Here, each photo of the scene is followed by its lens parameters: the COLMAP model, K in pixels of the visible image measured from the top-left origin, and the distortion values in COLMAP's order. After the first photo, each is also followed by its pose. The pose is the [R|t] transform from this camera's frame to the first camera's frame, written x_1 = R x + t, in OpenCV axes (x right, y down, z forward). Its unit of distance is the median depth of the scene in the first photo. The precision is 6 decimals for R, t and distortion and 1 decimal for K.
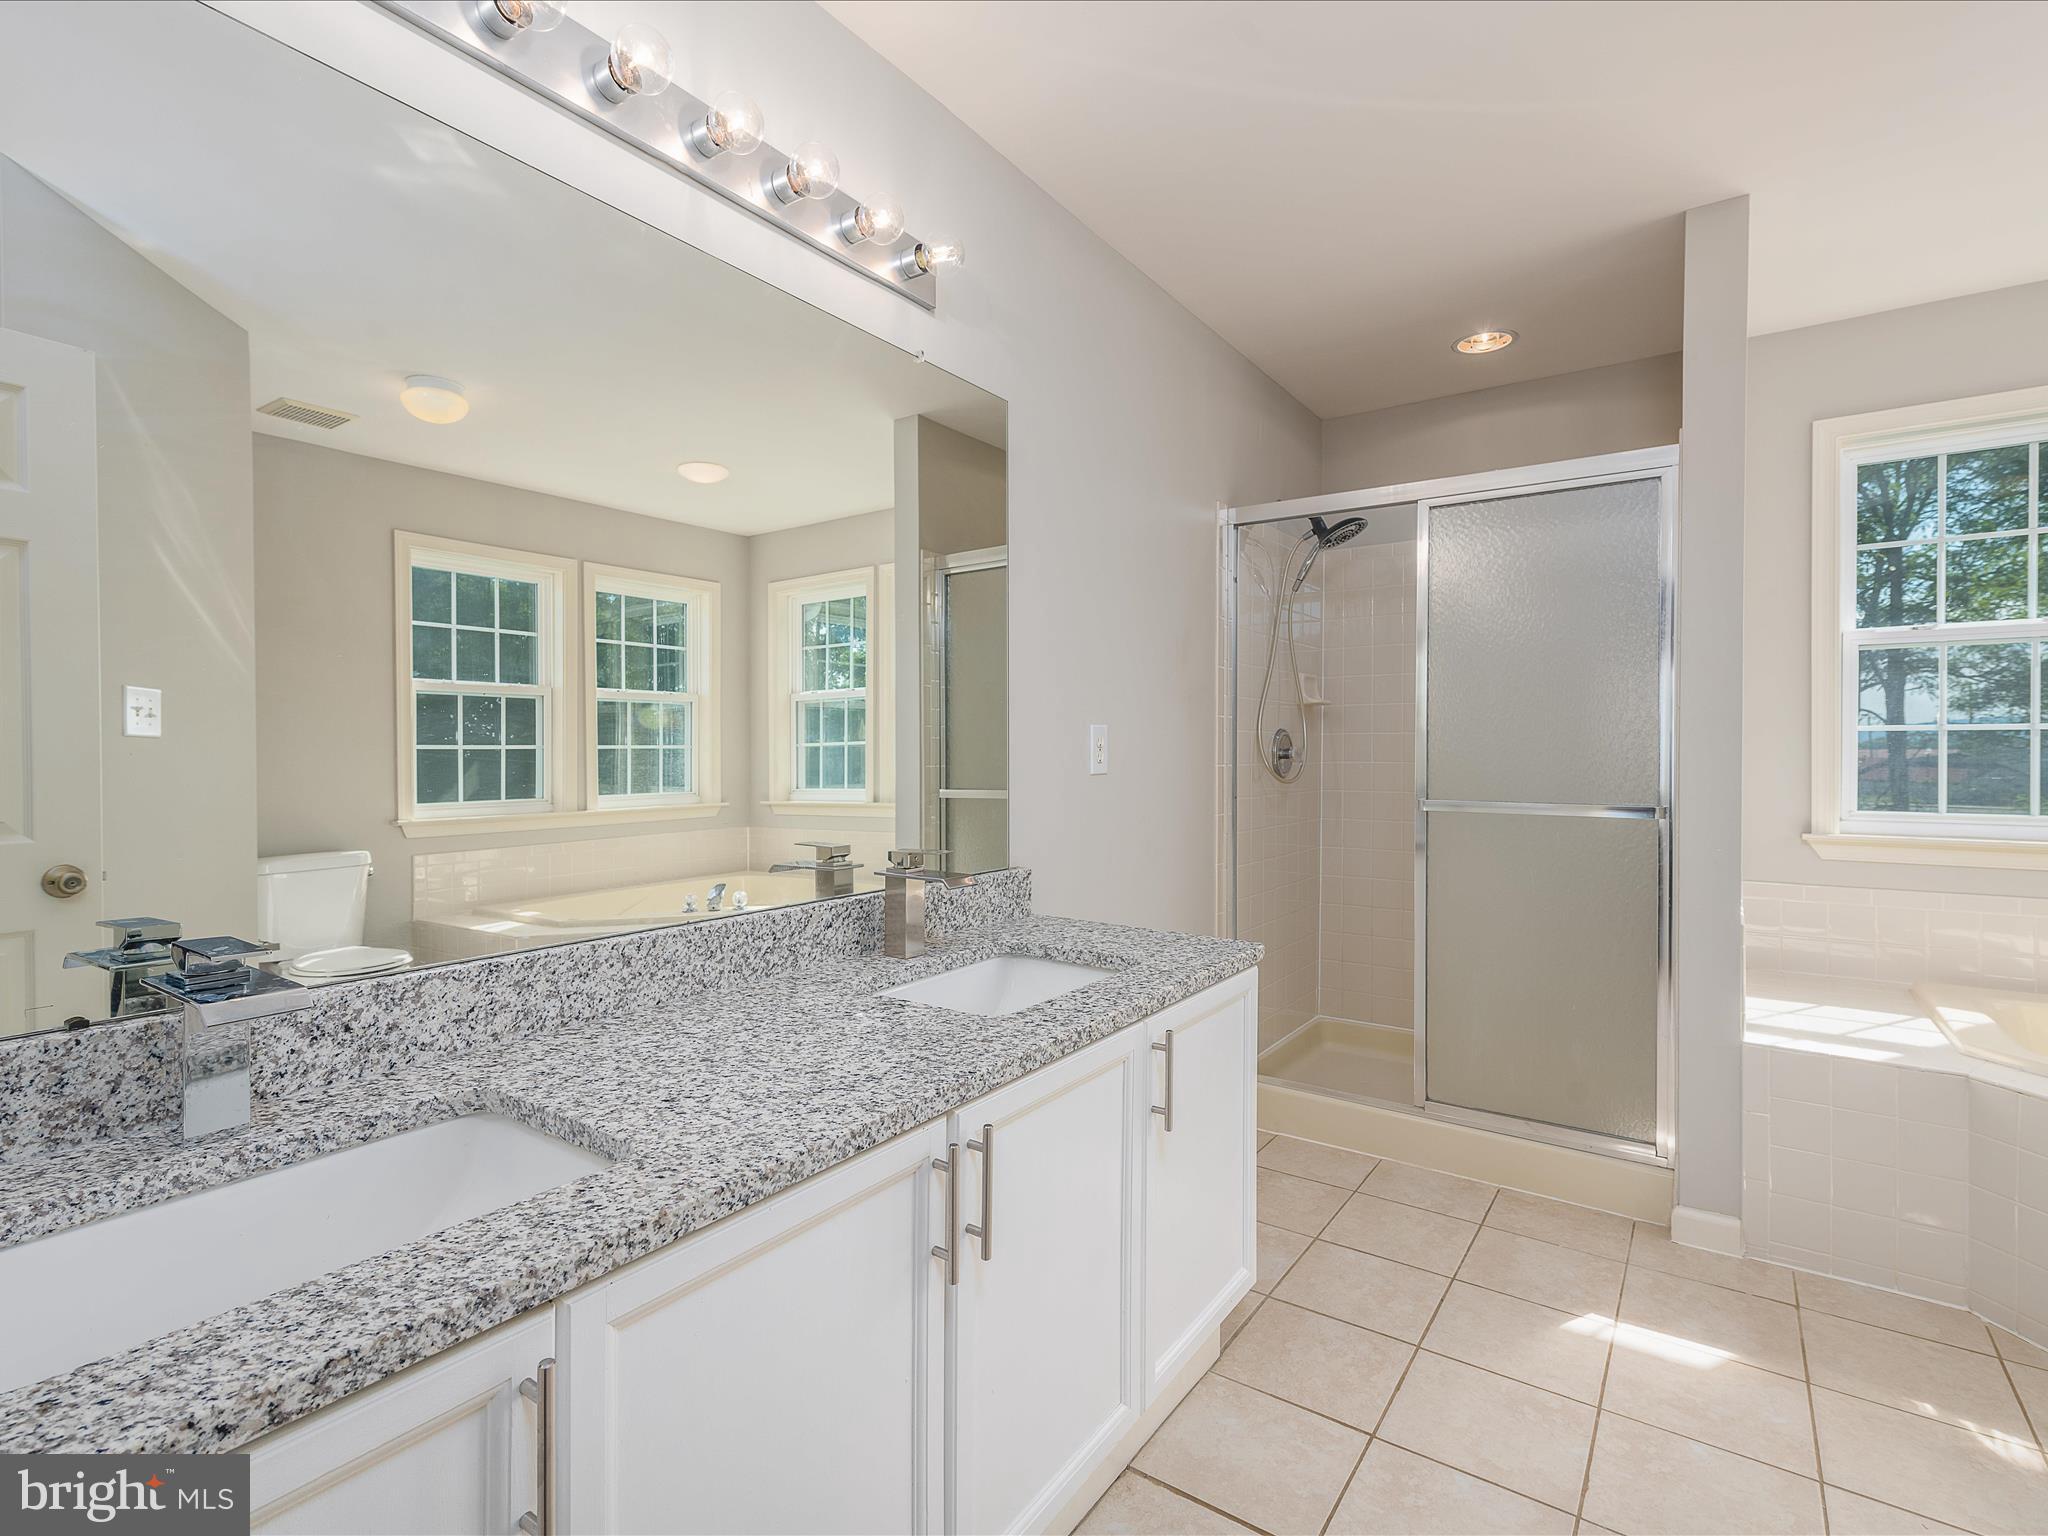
lens RADIAL K [[1005.7, 0, 1024.0], [0, 1005.7, 768.0], [0, 0, 1]] dist [0.001245, -0.000386]
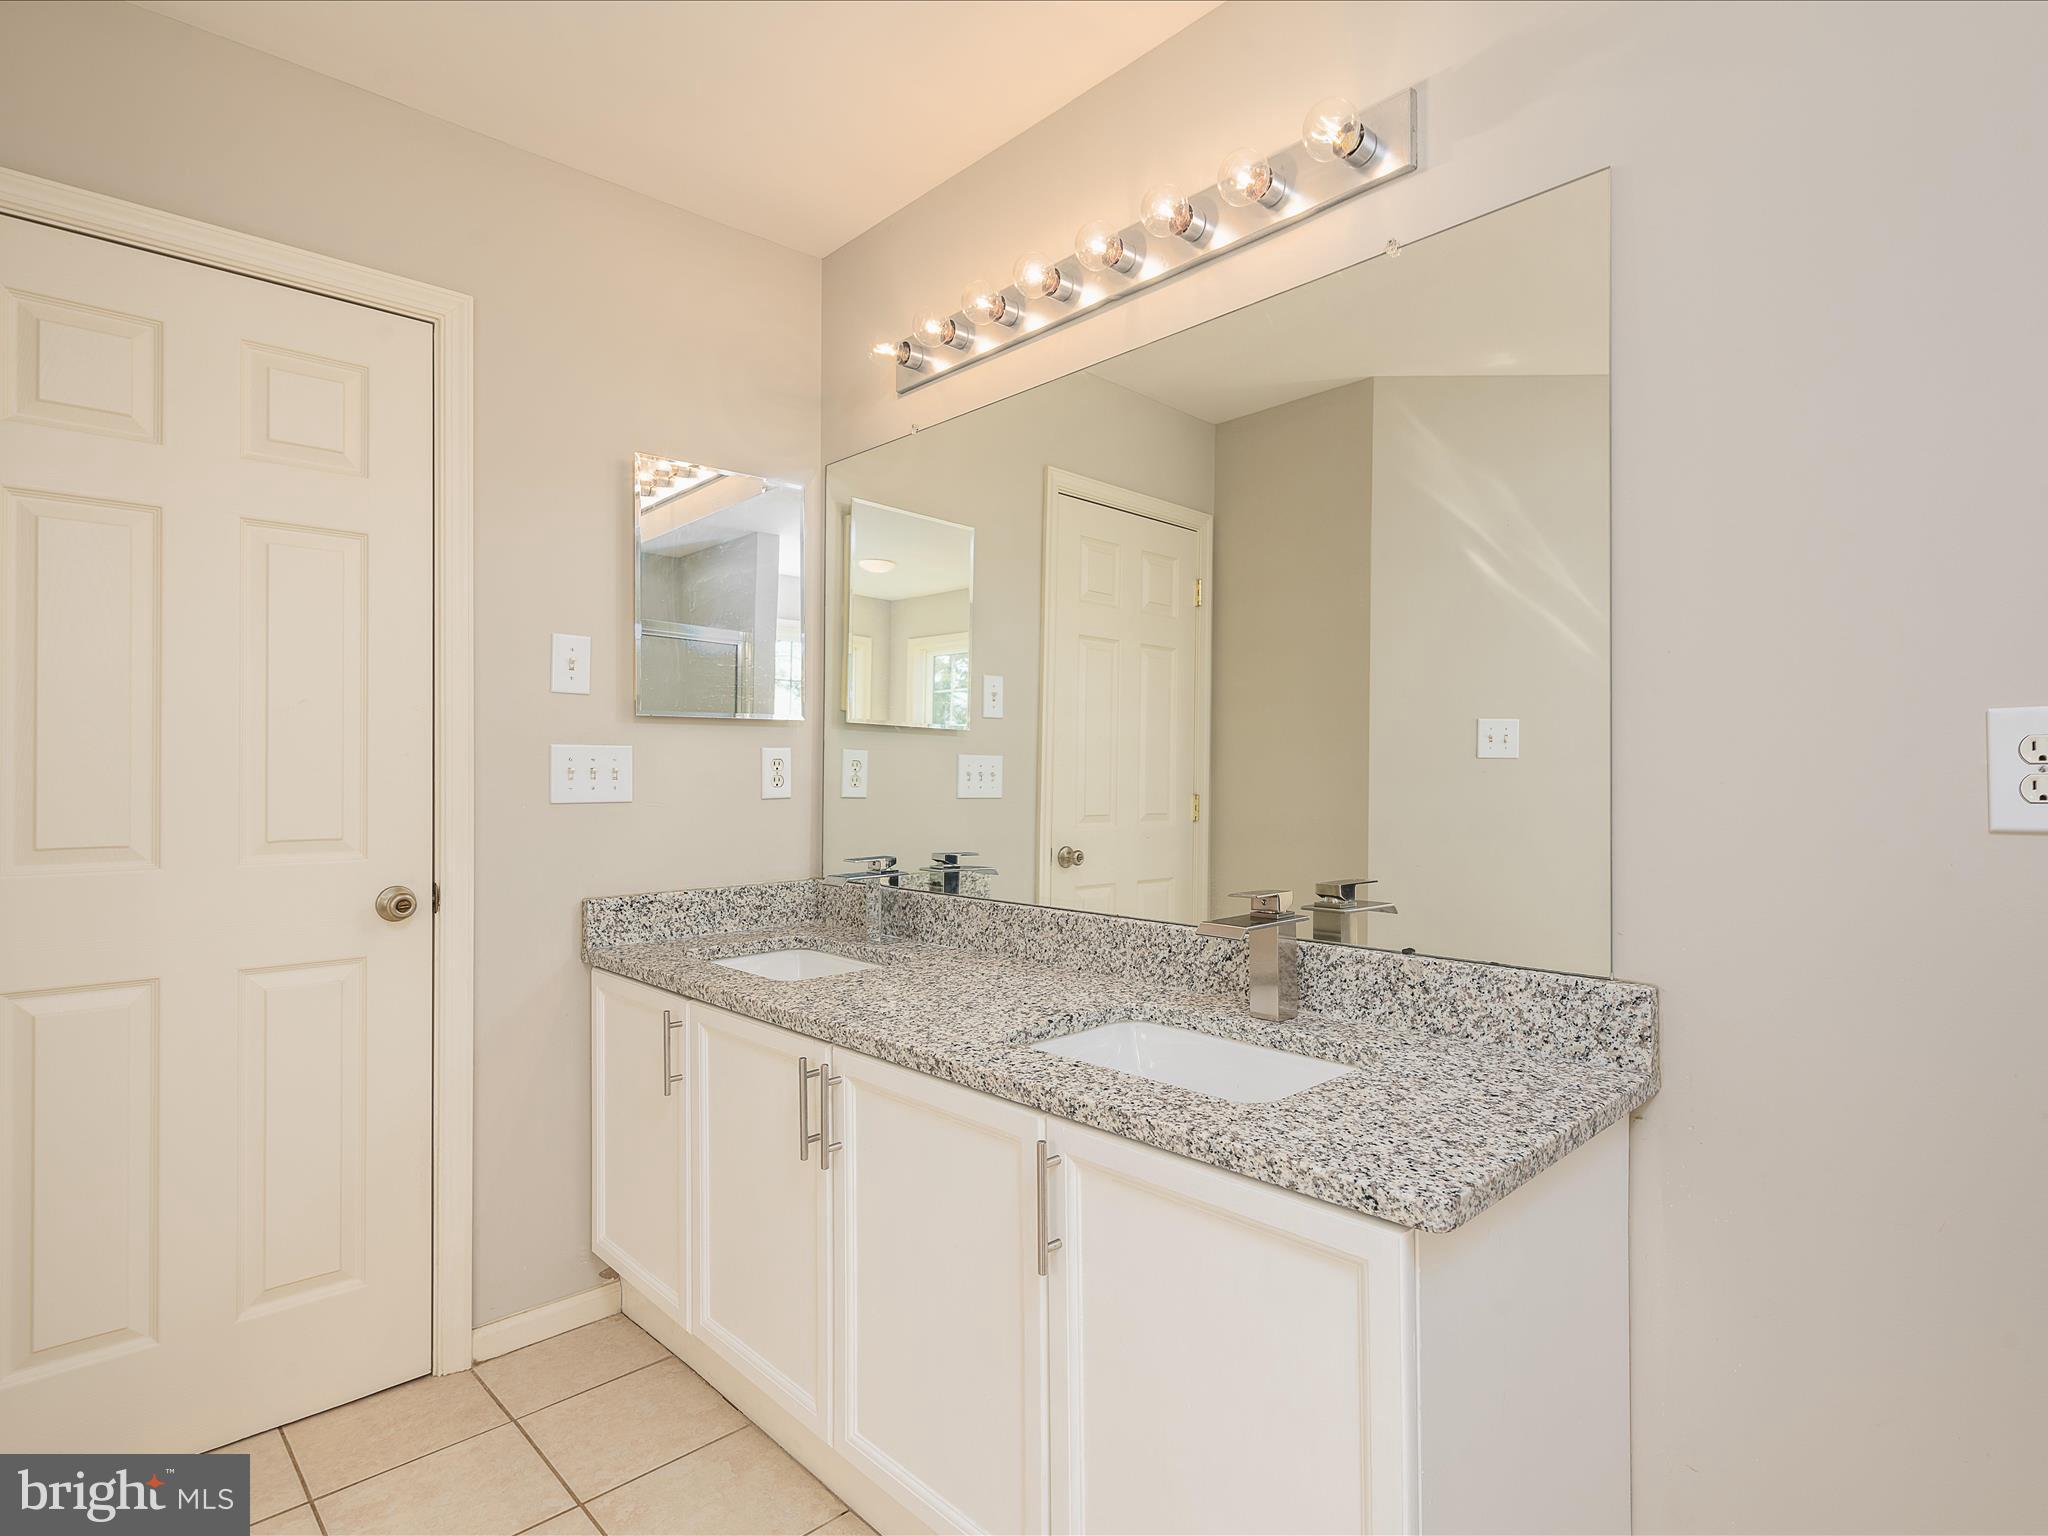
lens RADIAL K [[1005.7, 0, 1024.0], [0, 1005.7, 768.0], [0, 0, 1]] dist [0.001245, -0.000386]
pose [[-0.181733, -0.012914, -0.983263, 0.983772], [-0.025399, 0.999642, -0.008435, -0.012631], [0.983020, 0.023441, -0.181996, 1.235424]]
